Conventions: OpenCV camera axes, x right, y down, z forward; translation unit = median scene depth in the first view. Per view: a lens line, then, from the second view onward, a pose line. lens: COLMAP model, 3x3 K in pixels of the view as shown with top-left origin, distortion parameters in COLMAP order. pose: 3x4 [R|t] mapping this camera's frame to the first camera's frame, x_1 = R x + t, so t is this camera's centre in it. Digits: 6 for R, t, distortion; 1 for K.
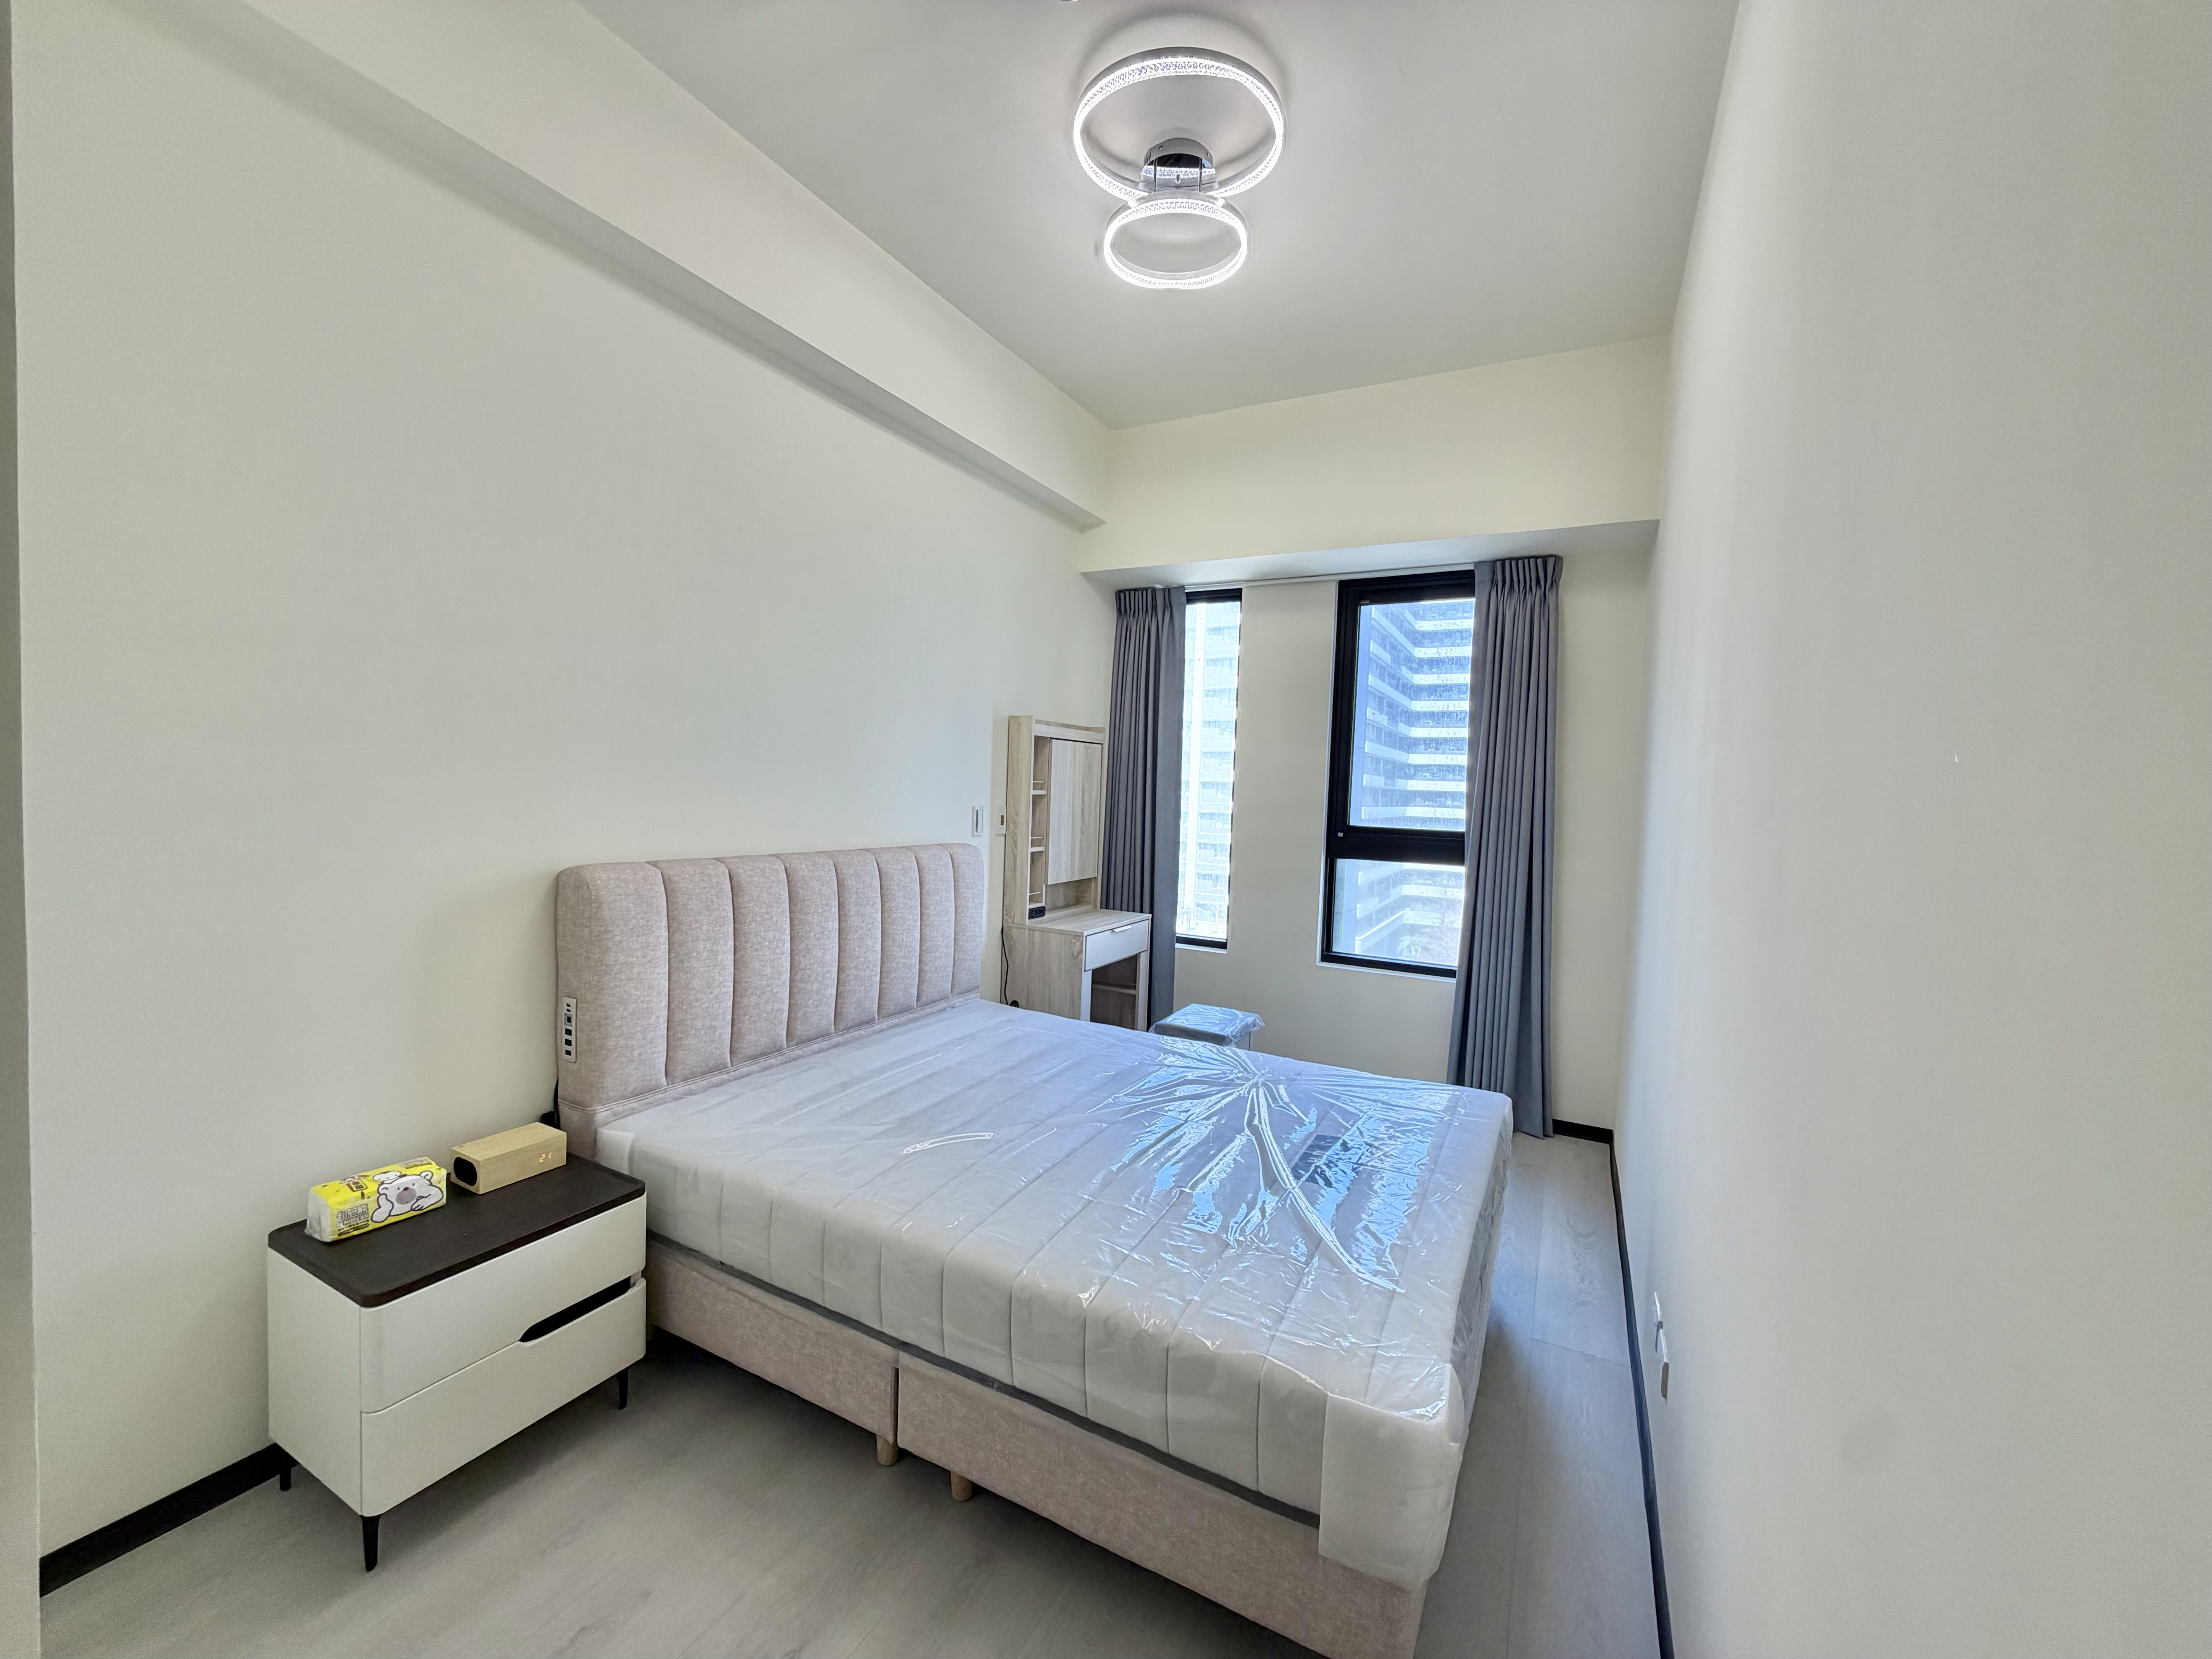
lens RADIAL K [[877.6, 0, 1107.9], [0, 877.6, 827.4], [0, 0, 1]] dist [-0.000029, -0.000242]
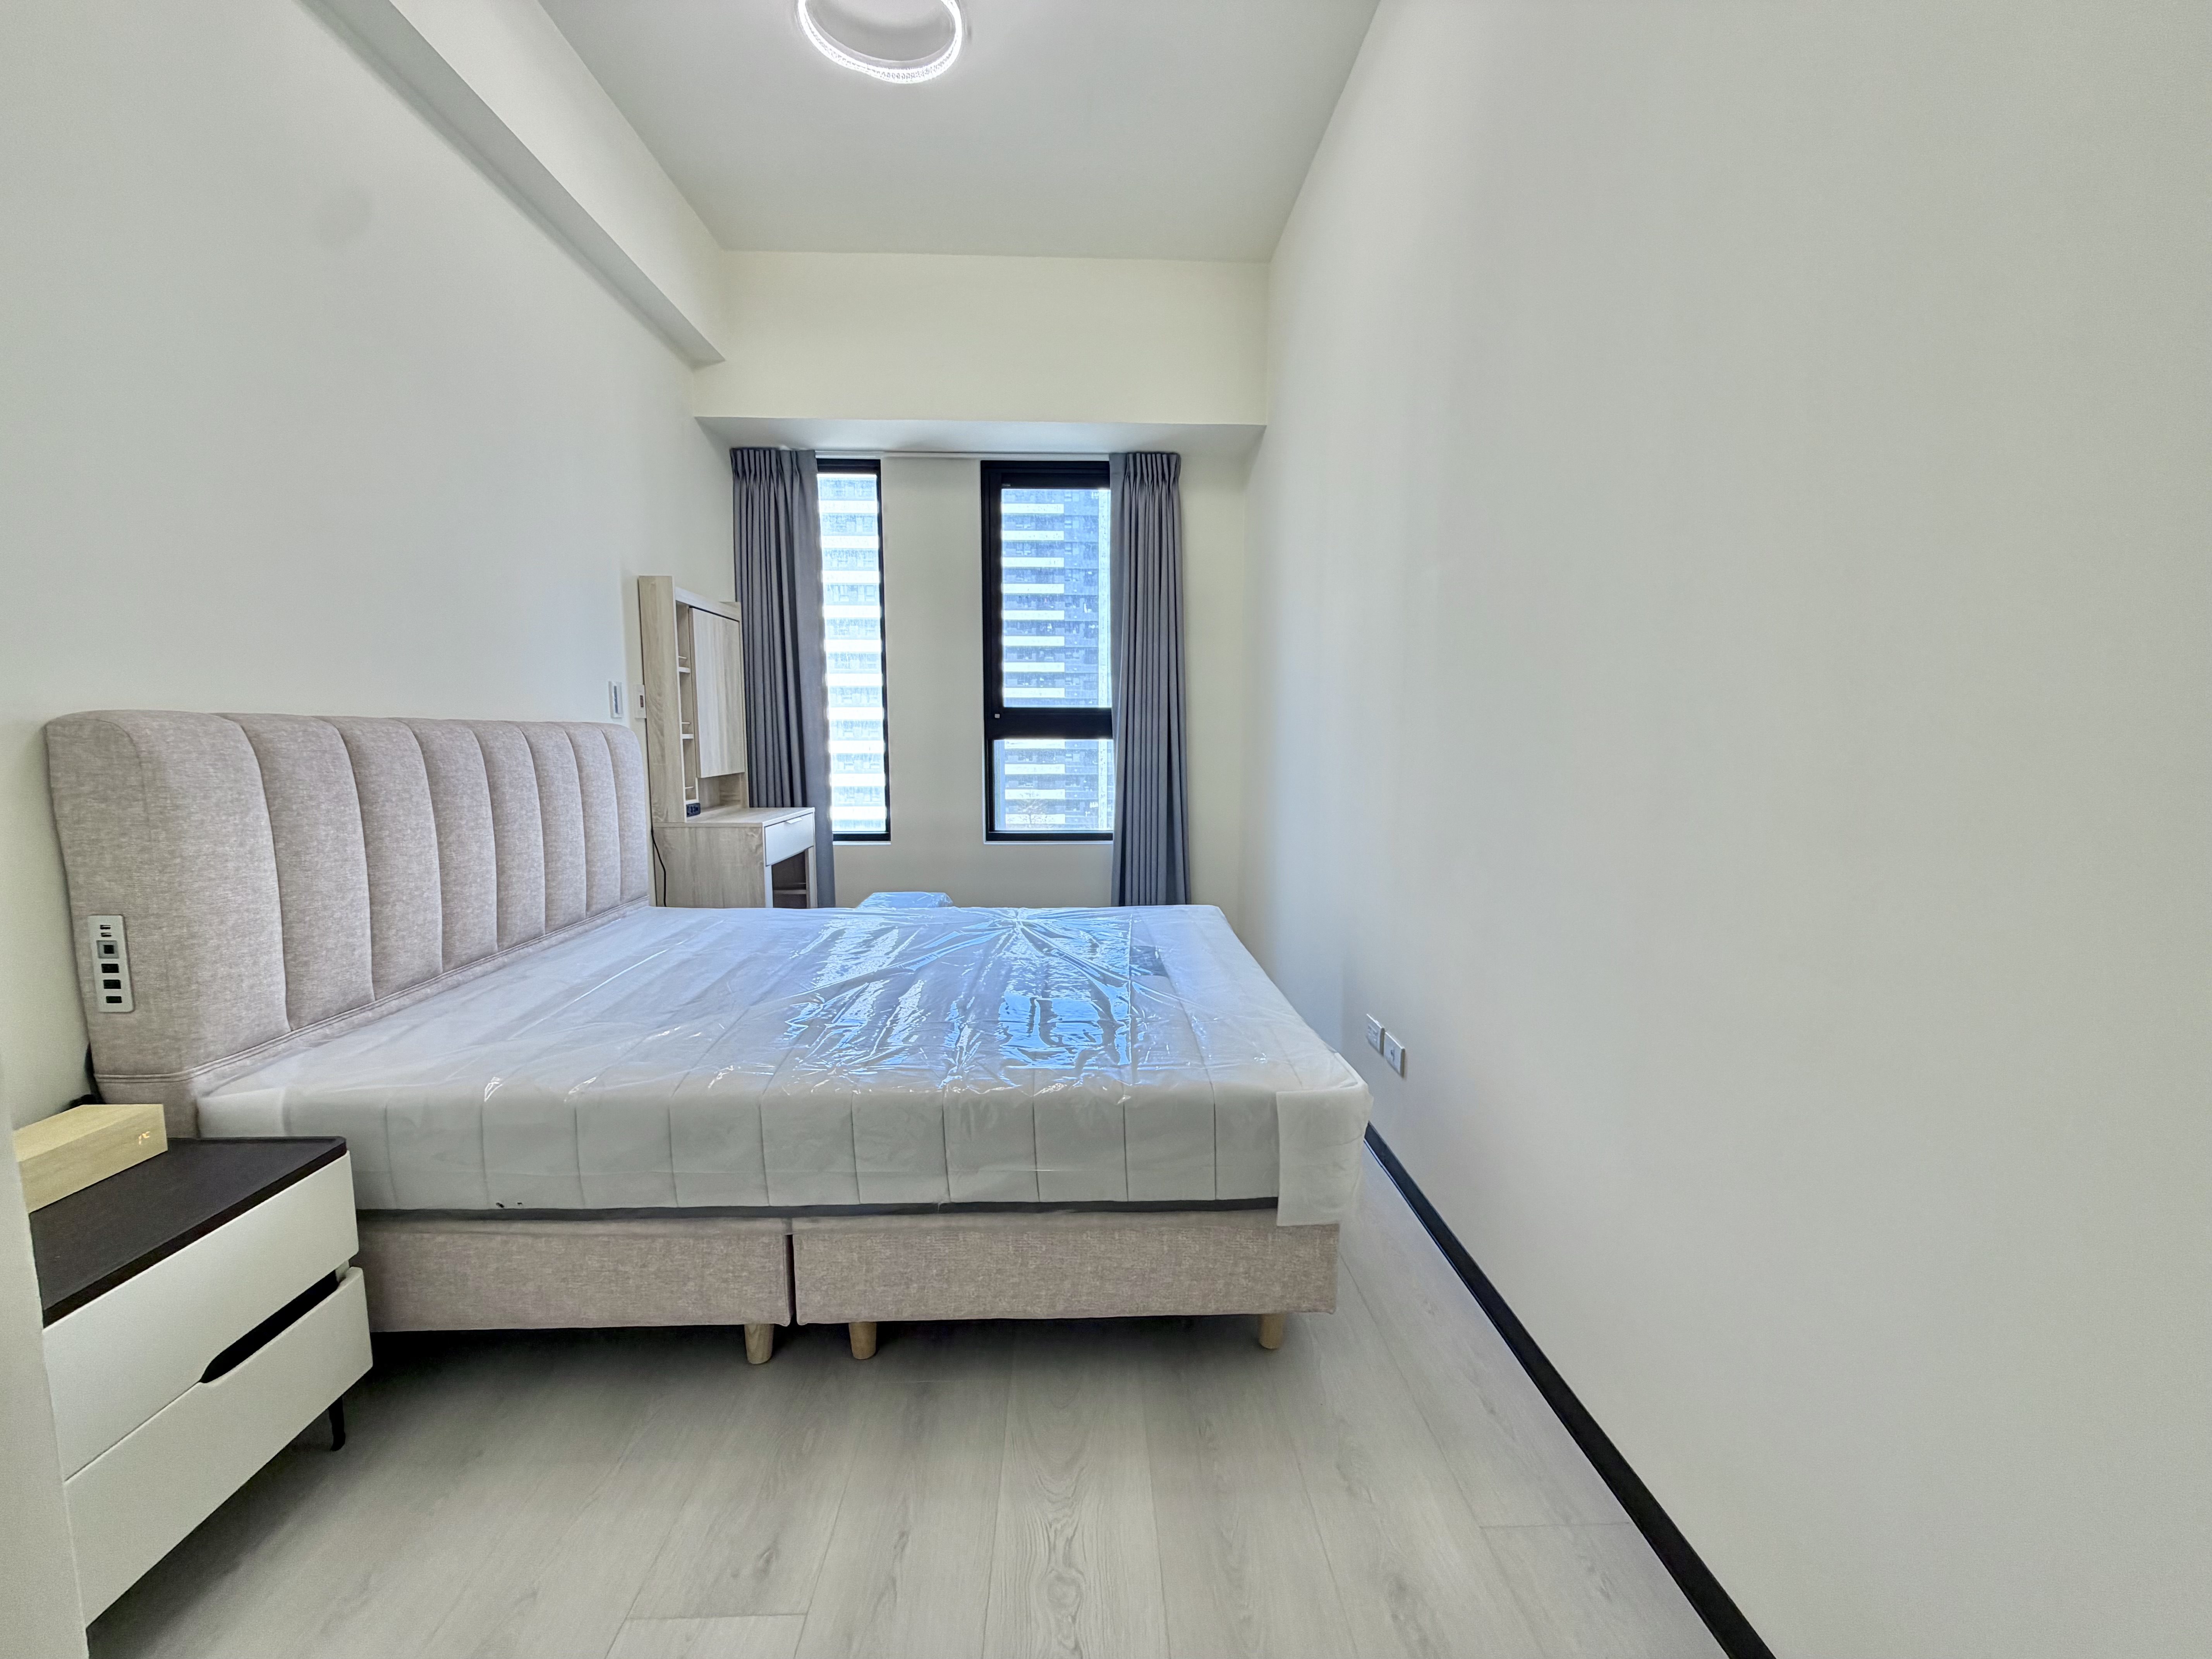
lens RADIAL K [[877.6, 0, 1107.9], [0, 877.6, 827.4], [0, 0, 1]] dist [-0.000029, -0.000242]
pose [[0.865332, -0.090020, 0.493048, -0.215128], [0.054213, 0.994778, 0.086477, 0.084933], [-0.498258, -0.048102, 0.865693, 0.057902]]
